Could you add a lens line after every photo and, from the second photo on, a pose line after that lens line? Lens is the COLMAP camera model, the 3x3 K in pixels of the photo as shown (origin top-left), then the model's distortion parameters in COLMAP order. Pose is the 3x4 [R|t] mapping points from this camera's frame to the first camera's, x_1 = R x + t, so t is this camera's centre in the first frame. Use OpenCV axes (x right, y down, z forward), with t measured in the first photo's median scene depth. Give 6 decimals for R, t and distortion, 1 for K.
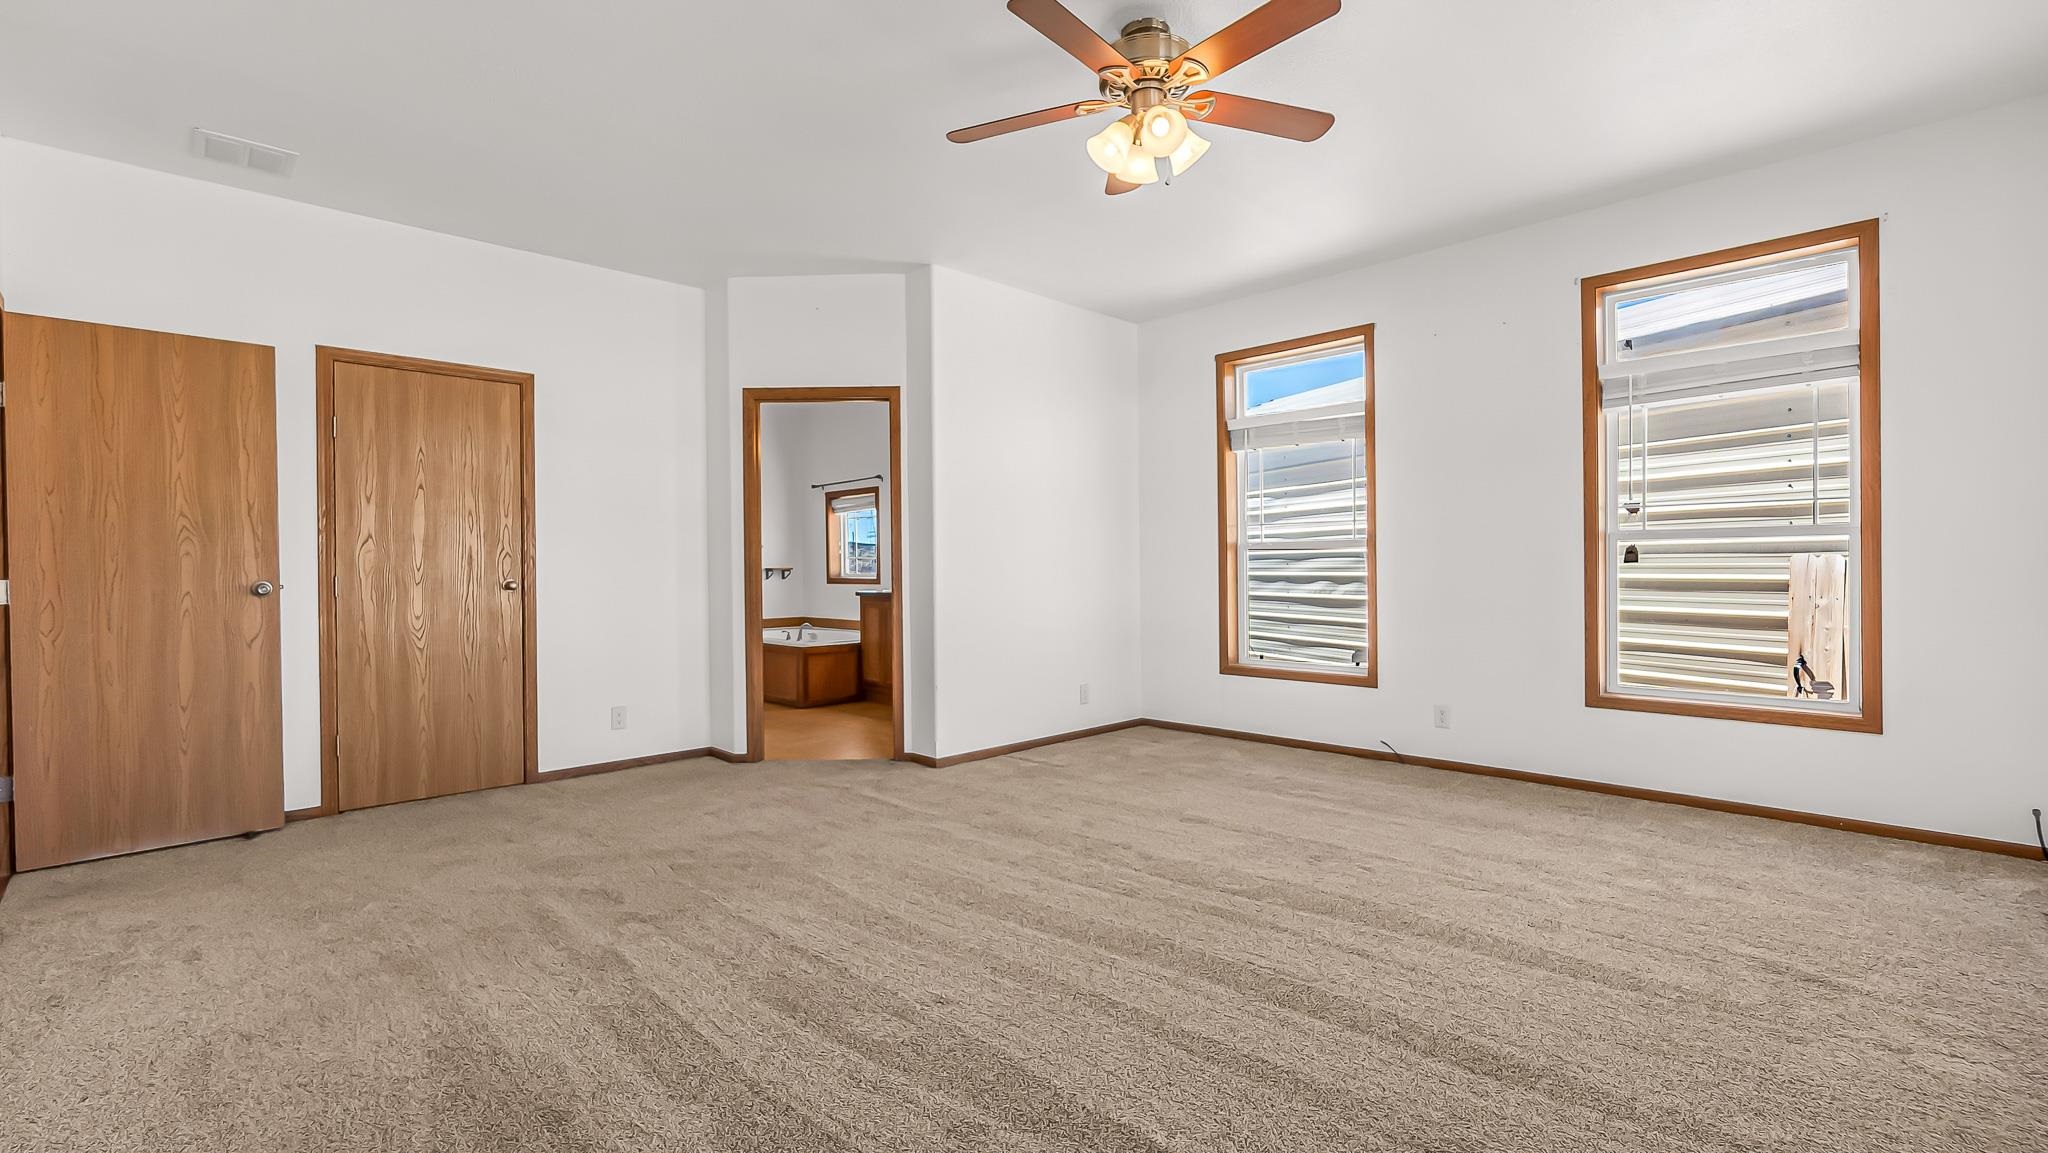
lens RADIAL K [[873.0, 0, 1012.4], [0, 873.0, 566.4], [0, 0, 1]] dist [0.003034, 0.000305]
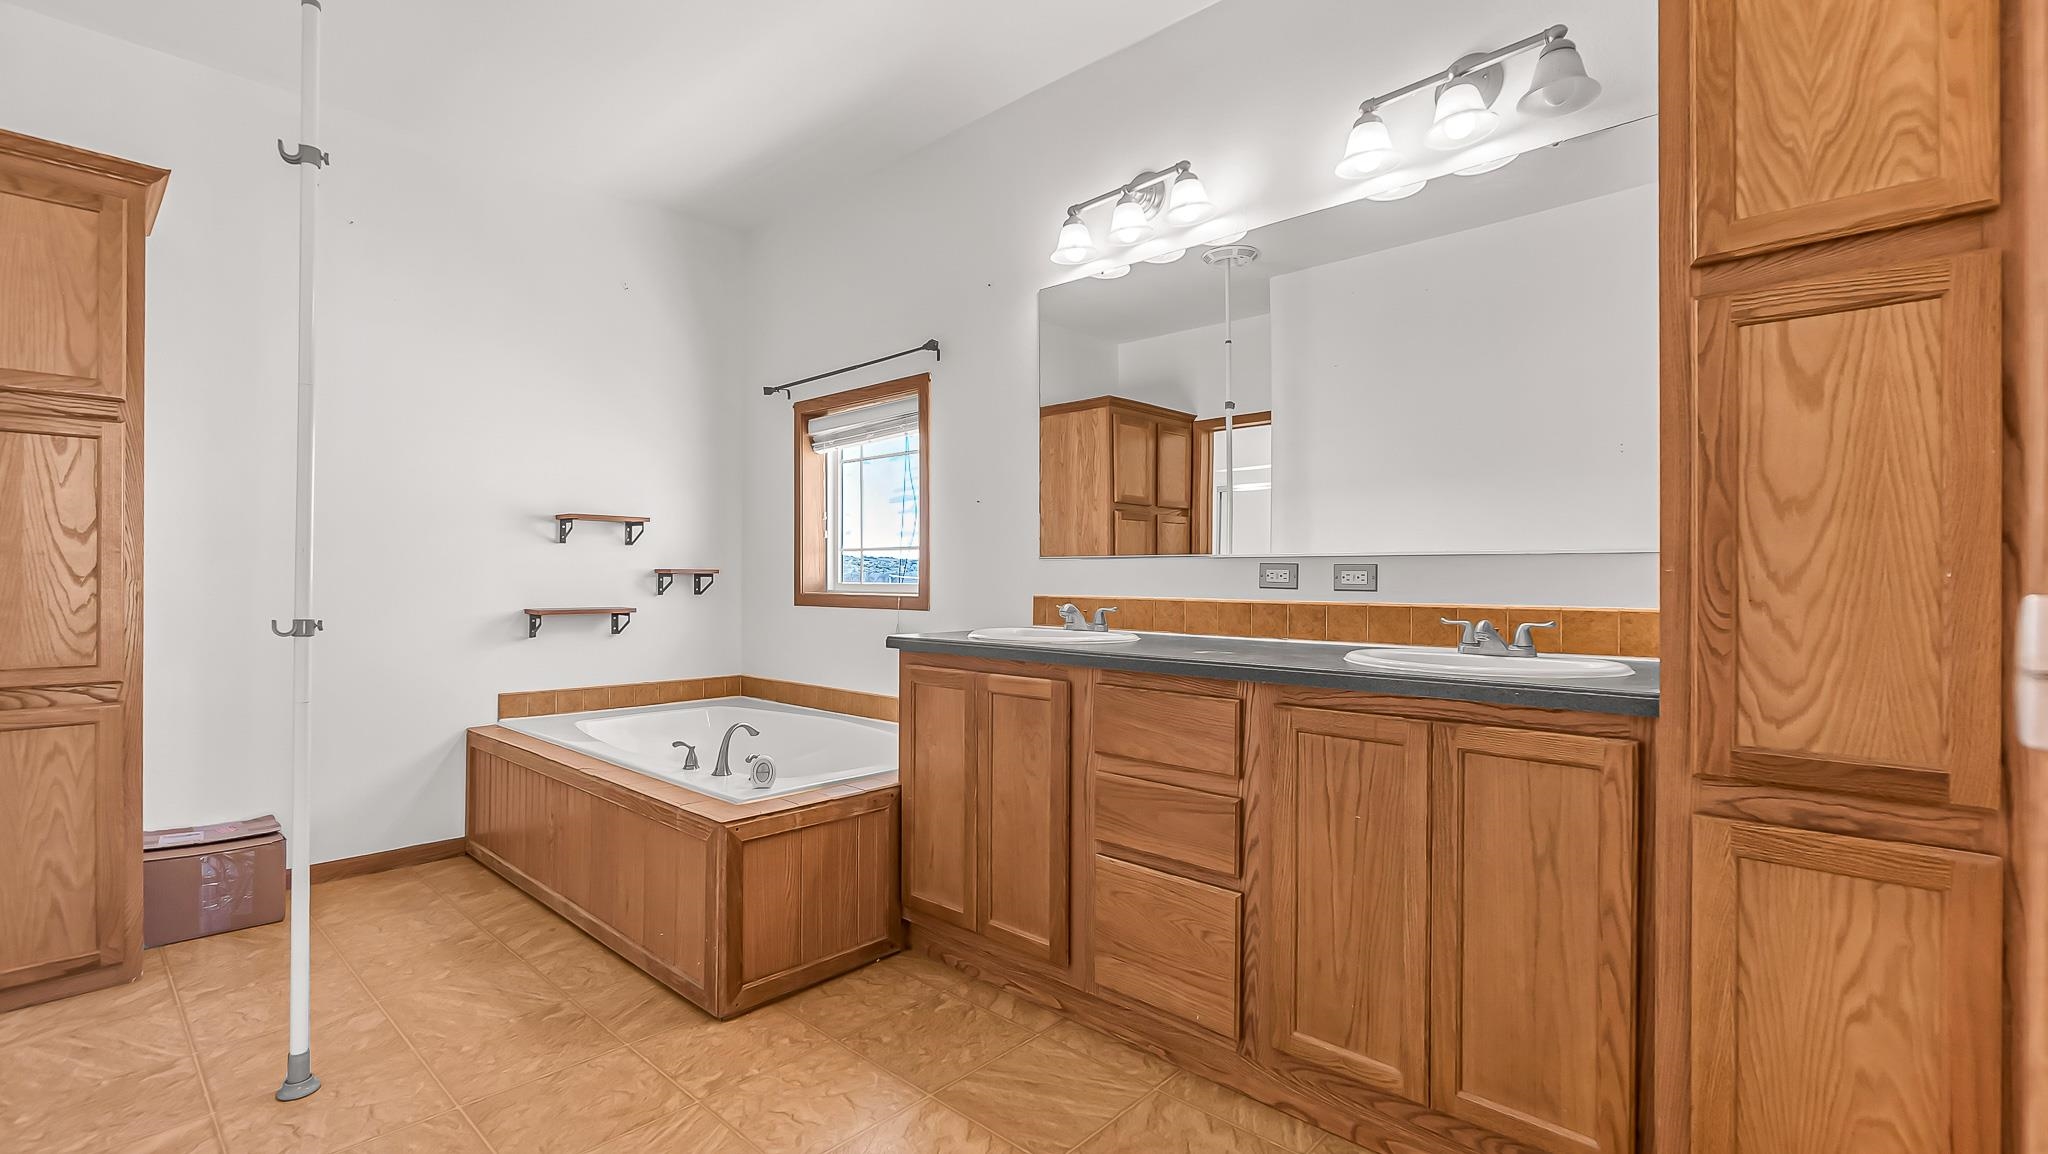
lens RADIAL K [[934.2, 0, 1023.5], [0, 934.2, 578.7], [0, 0, 1]] dist [-0.001338, 0.000281]
pose [[0.998892, 0.013313, 0.045142, -0.142955], [-0.013155, 0.999906, -0.003797, 0.007085], [-0.045189, 0.003199, 0.998973, 0.627986]]
